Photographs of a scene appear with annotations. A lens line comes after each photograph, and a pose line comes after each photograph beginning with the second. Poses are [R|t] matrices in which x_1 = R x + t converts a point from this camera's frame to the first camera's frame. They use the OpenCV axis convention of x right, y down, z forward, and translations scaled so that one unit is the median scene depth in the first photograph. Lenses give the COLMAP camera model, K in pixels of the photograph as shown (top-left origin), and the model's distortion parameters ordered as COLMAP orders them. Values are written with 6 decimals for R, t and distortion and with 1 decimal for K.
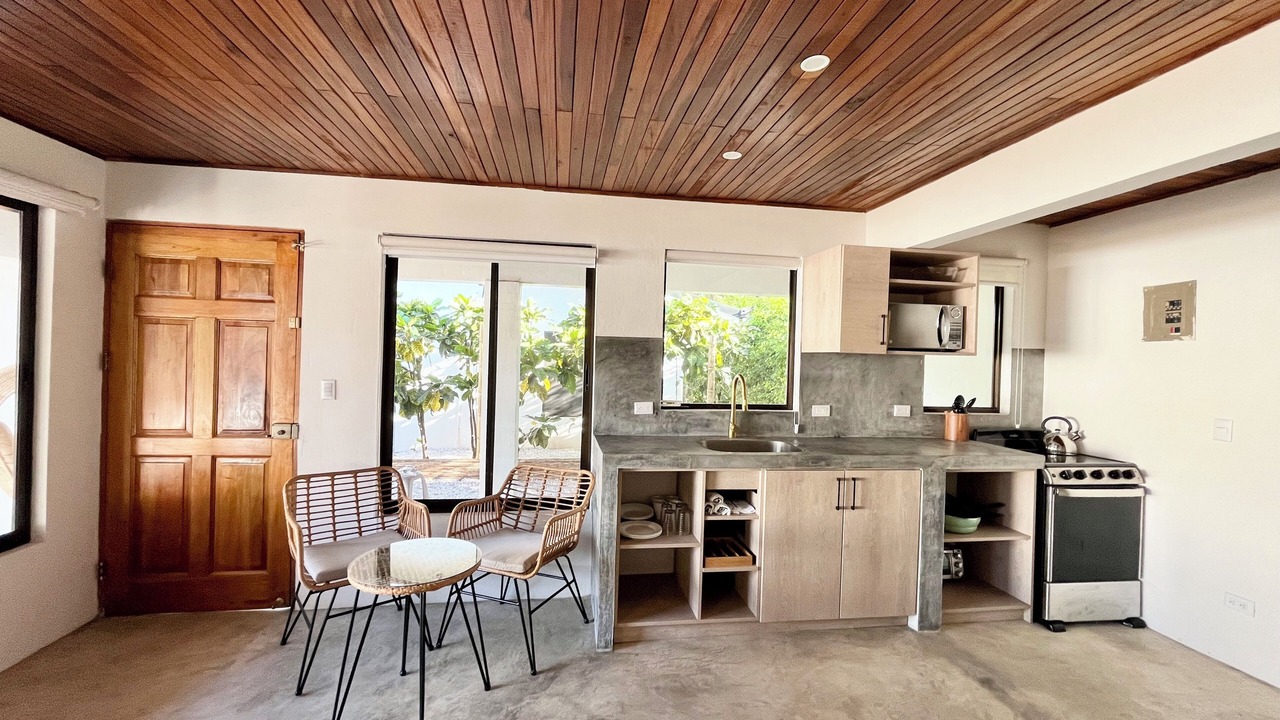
lens RADIAL K [[521.5, 0, 638.6], [0, 521.5, 361.6], [0, 0, 1]] dist [-0.002235, 0.000550]
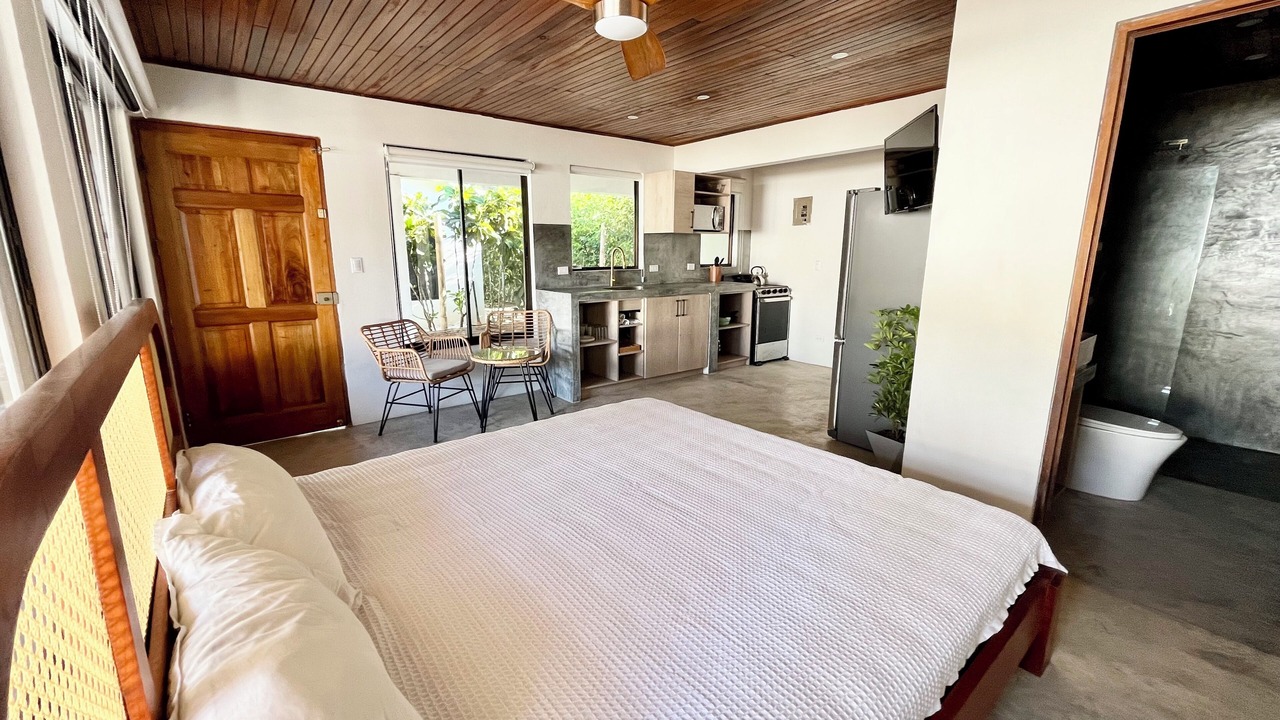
lens RADIAL K [[521.5, 0, 638.6], [0, 521.5, 361.6], [0, 0, 1]] dist [-0.002235, 0.000550]
pose [[0.860611, -0.132350, 0.491765, -0.653368], [0.026064, 0.975821, 0.217012, 0.022981], [-0.508596, -0.173946, 0.843252, -0.534281]]
